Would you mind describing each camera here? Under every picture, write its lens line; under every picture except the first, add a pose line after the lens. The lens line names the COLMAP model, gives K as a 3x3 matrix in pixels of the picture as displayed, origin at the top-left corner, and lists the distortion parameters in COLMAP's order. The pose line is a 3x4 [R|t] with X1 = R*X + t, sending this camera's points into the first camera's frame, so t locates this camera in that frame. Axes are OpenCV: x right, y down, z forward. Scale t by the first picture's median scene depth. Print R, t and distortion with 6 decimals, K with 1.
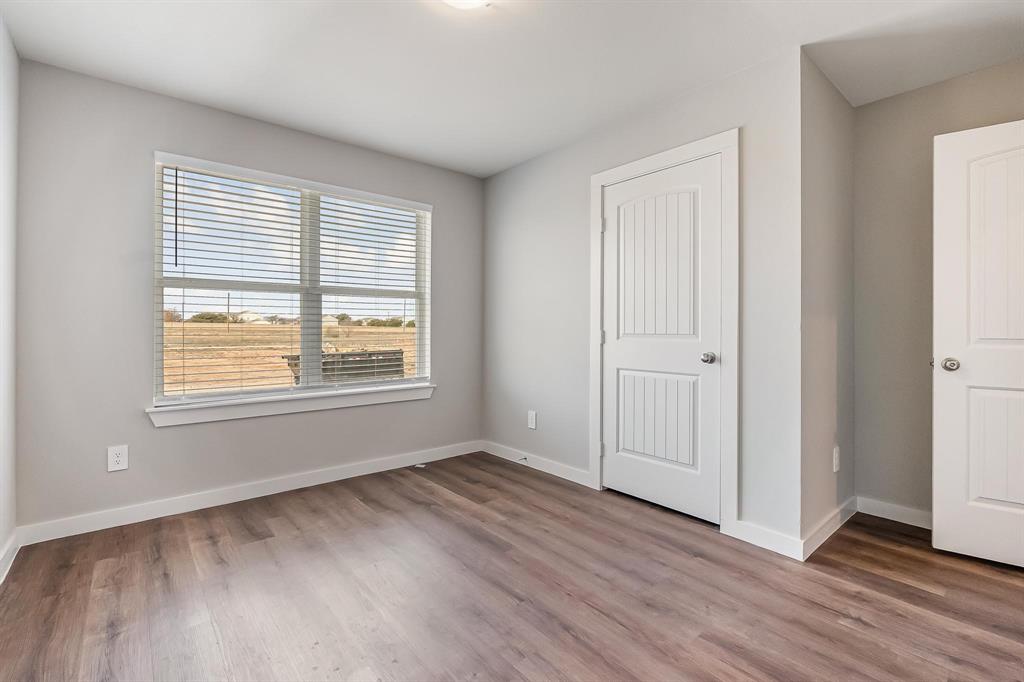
lens RADIAL K [[456.5, 0, 512.0], [0, 456.5, 335.5], [0, 0, 1]] dist [-0.003765, 0.000538]
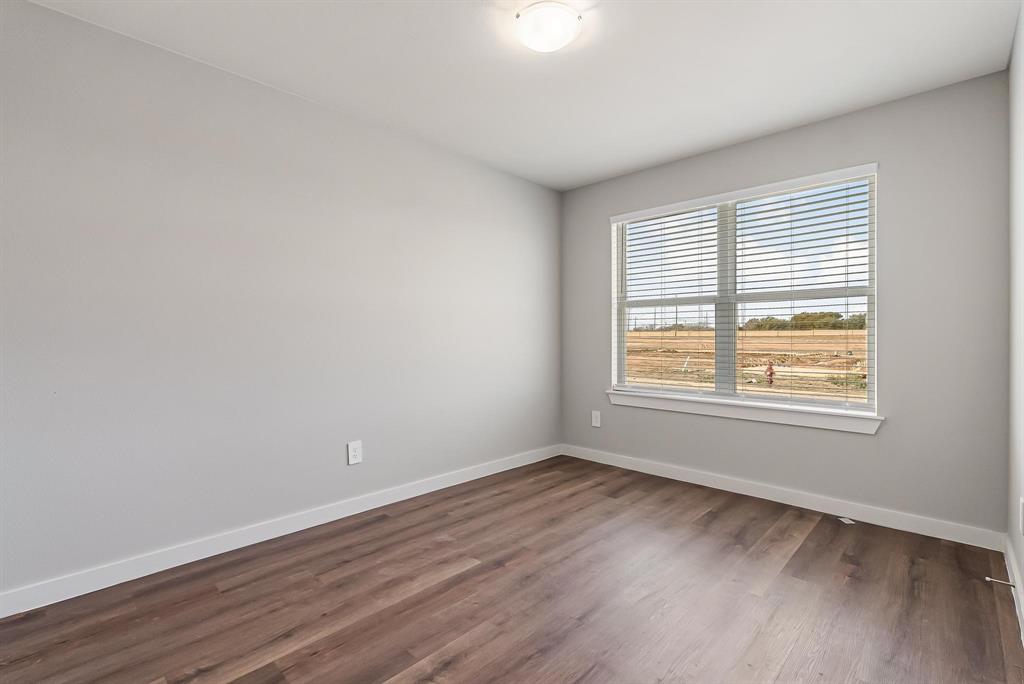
lens RADIAL K [[456.5, 0, 514.5], [0, 456.5, 345.1], [0, 0, 1]] dist [-0.003765, 0.000538]
pose [[0.114115, 0.015665, -0.993344, 0.613928], [-0.012197, 0.999822, 0.014366, -0.007290], [0.993393, 0.010476, 0.114286, 0.481774]]
